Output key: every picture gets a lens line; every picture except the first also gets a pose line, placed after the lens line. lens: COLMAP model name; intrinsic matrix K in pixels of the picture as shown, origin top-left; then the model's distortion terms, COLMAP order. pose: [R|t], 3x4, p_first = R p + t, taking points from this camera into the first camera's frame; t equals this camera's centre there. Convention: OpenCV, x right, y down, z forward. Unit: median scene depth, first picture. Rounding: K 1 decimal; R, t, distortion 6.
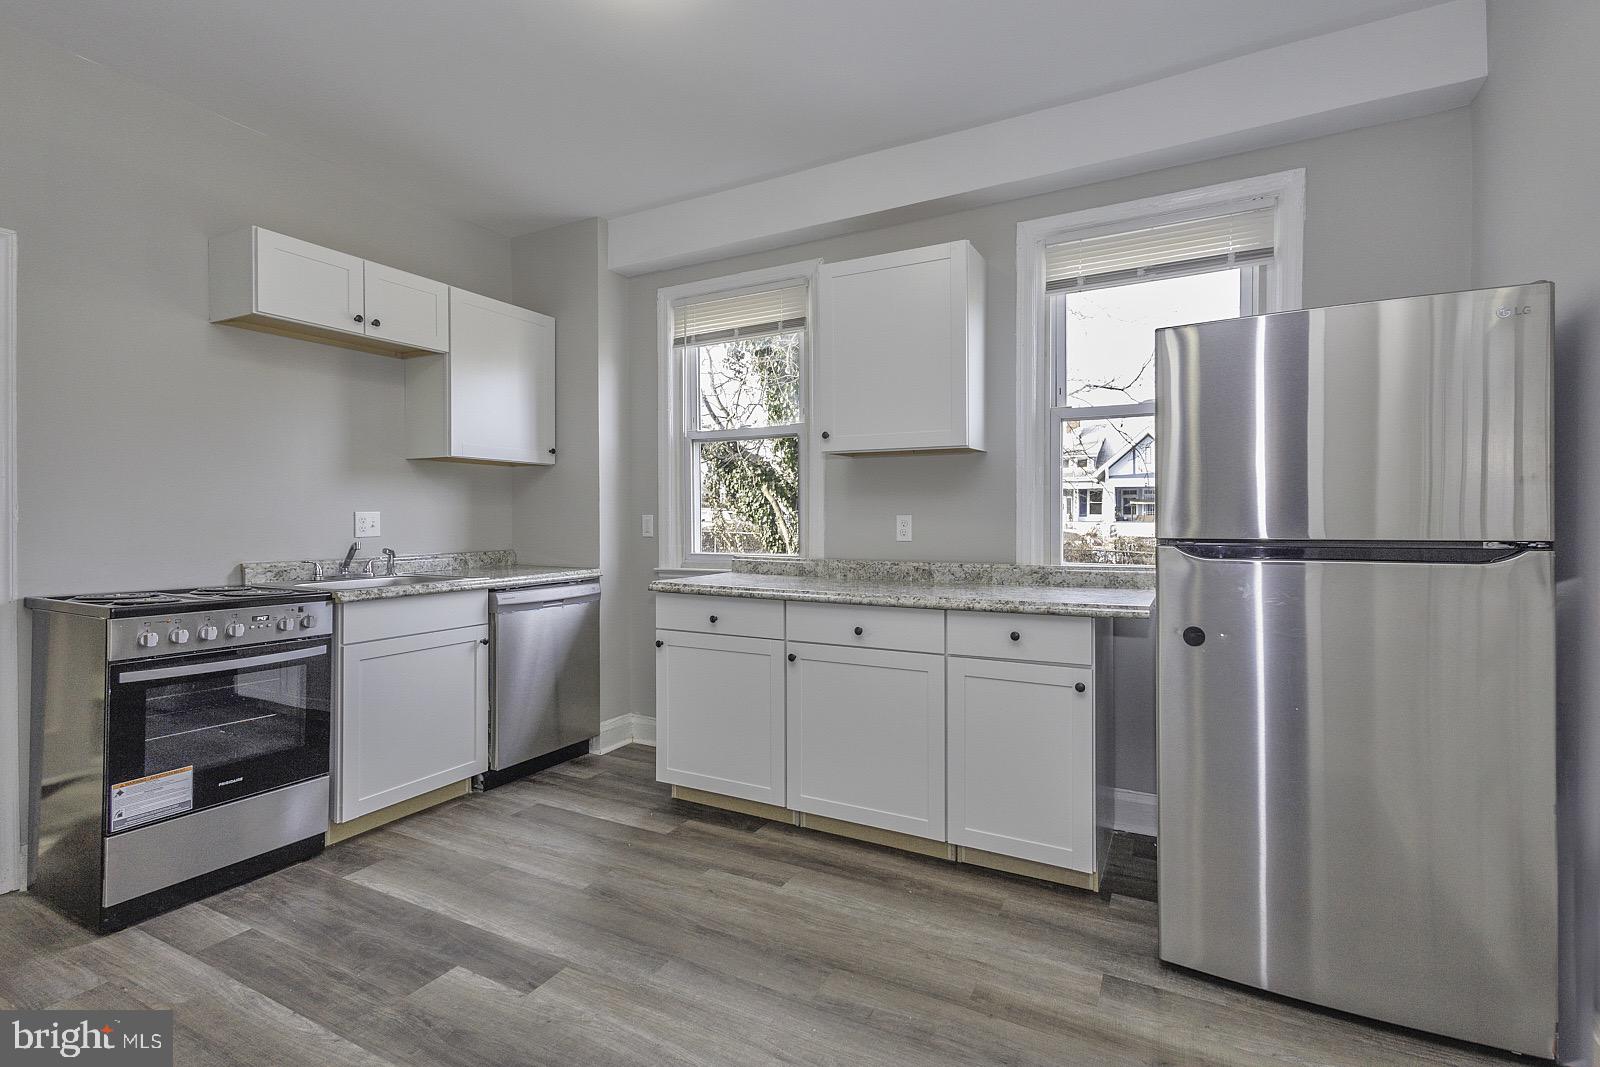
lens RADIAL K [[732.1, 0, 802.4], [0, 732.1, 530.7], [0, 0, 1]] dist [0.000672, 0.000521]
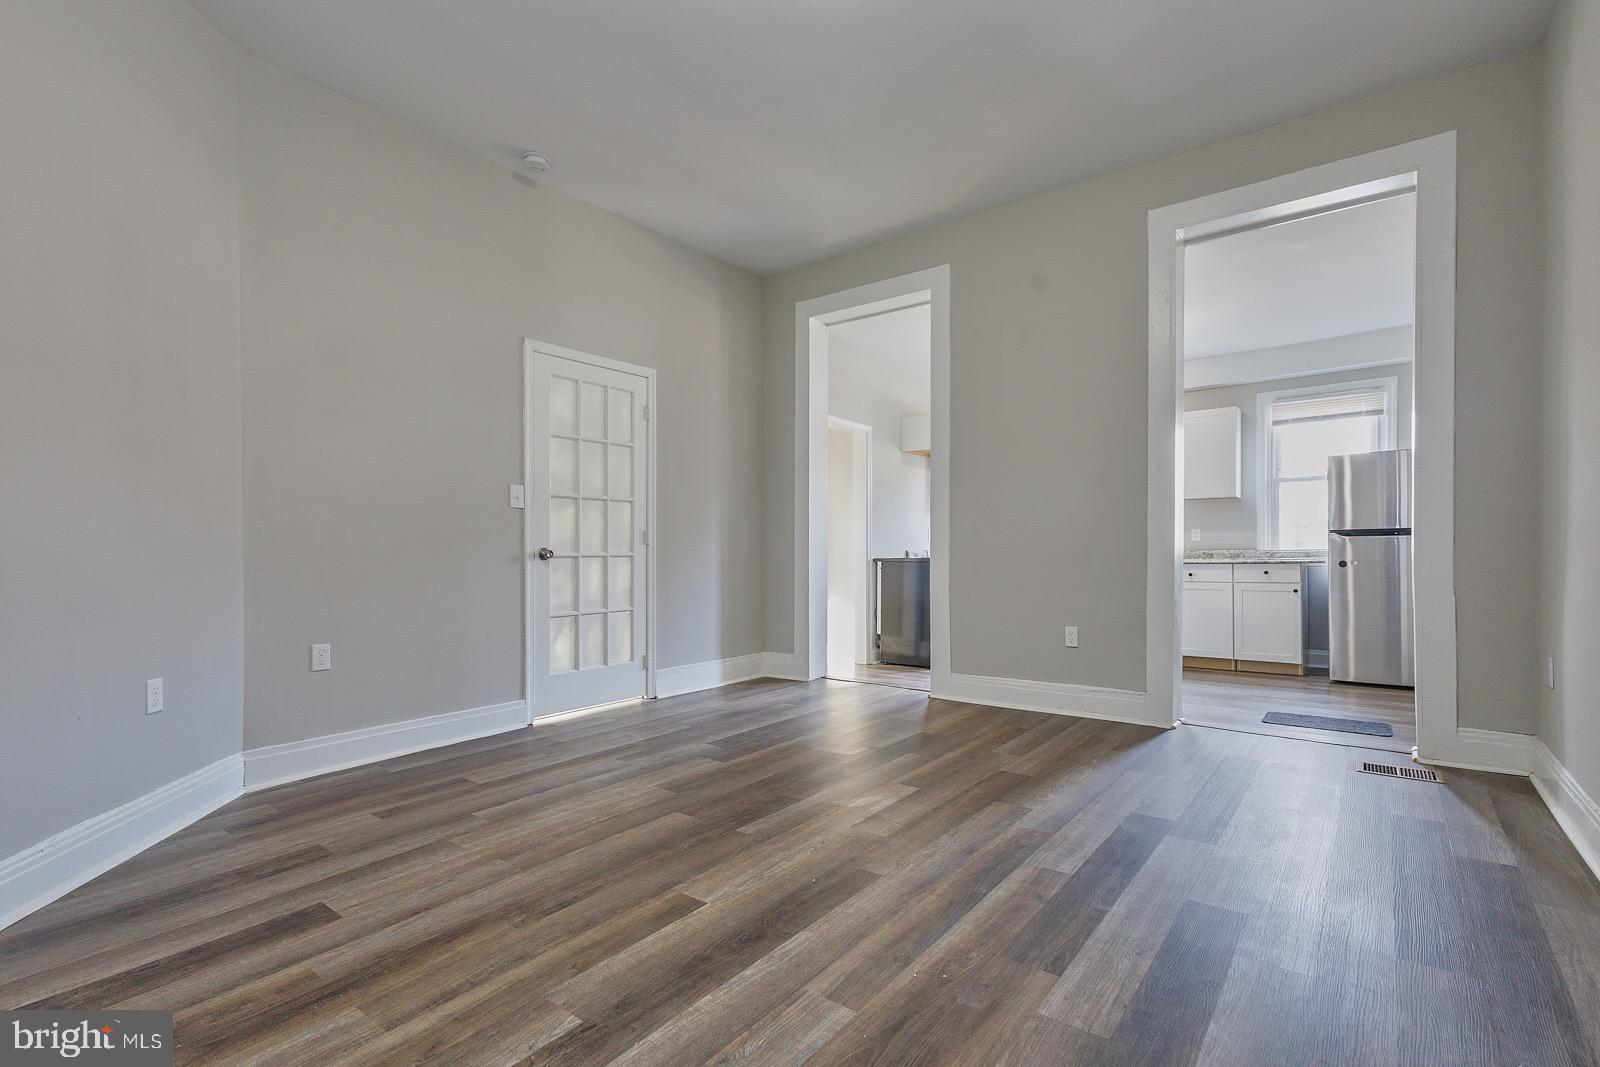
lens RADIAL K [[732.1, 0, 796.2], [0, 732.1, 540.7], [0, 0, 1]] dist [0.000672, 0.000521]
pose [[0.979213, -0.009749, -0.202602, -0.707467], [0.007378, 0.999895, -0.012455, 0.044745], [0.202702, 0.010701, 0.979182, -1.631388]]
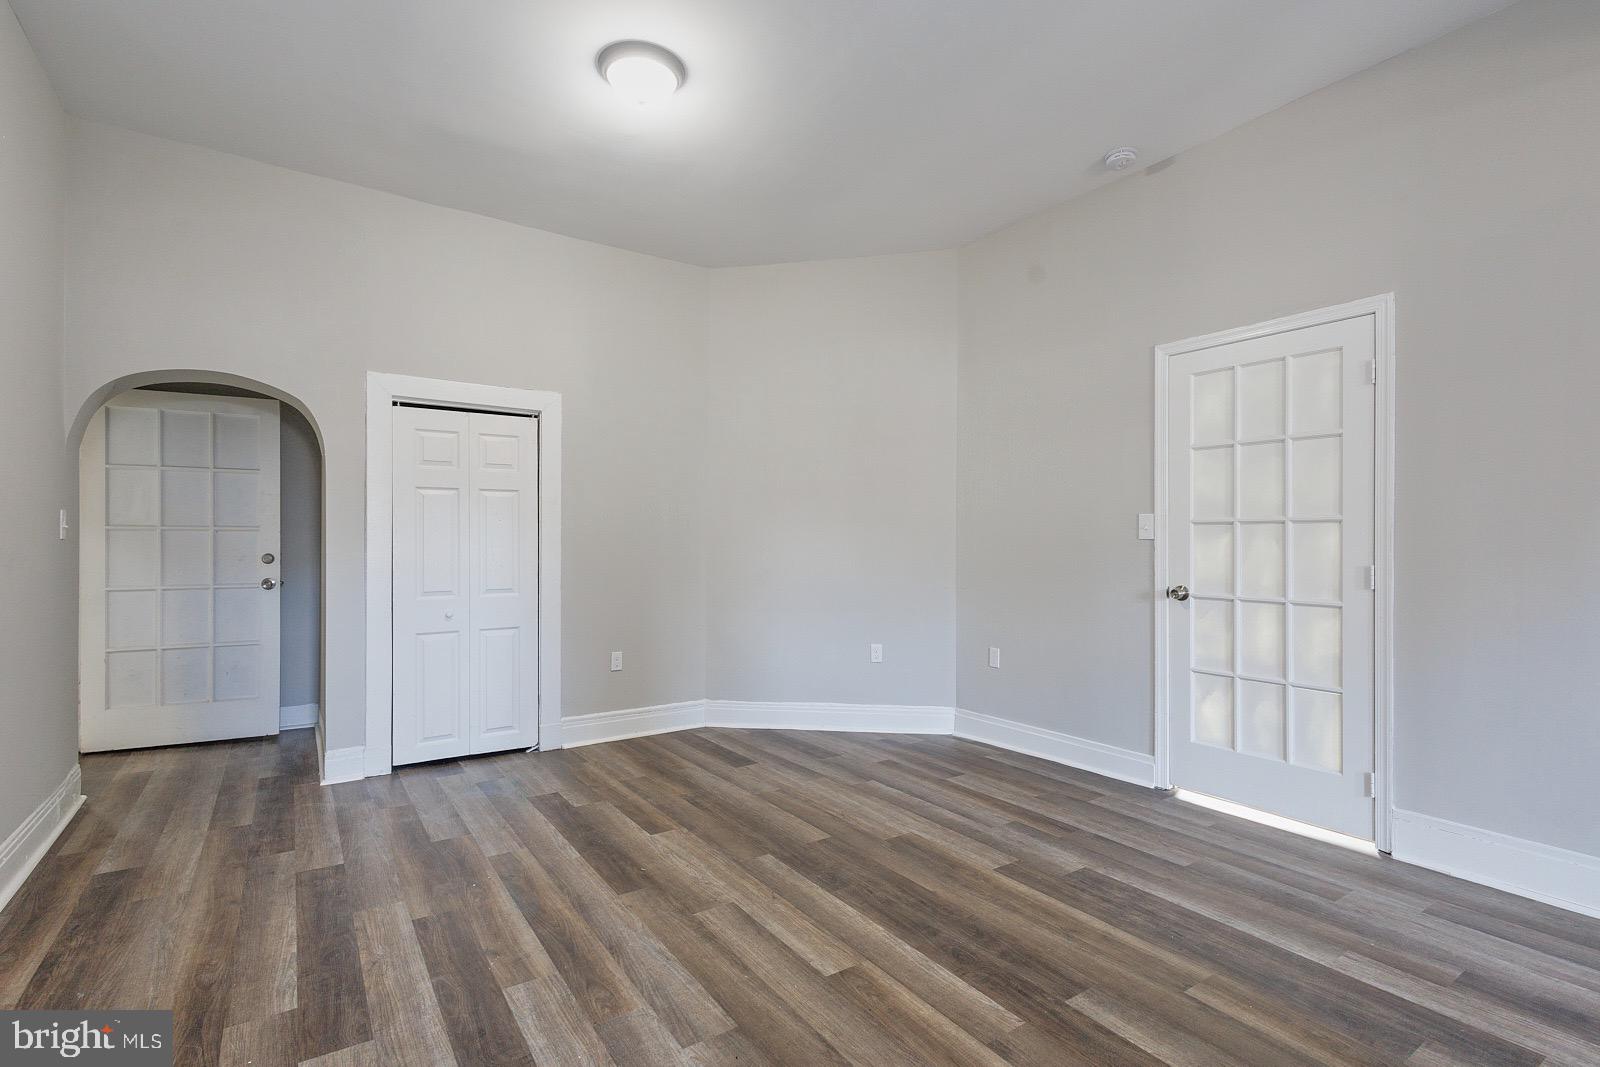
lens RADIAL K [[732.1, 0, 802.7], [0, 732.1, 535.7], [0, 0, 1]] dist [0.000672, 0.000521]
pose [[-0.471037, -0.011646, -0.882037, 1.464022], [-0.006773, 0.999931, -0.009586, -0.234043], [0.882088, 0.001459, -0.471083, 3.370251]]
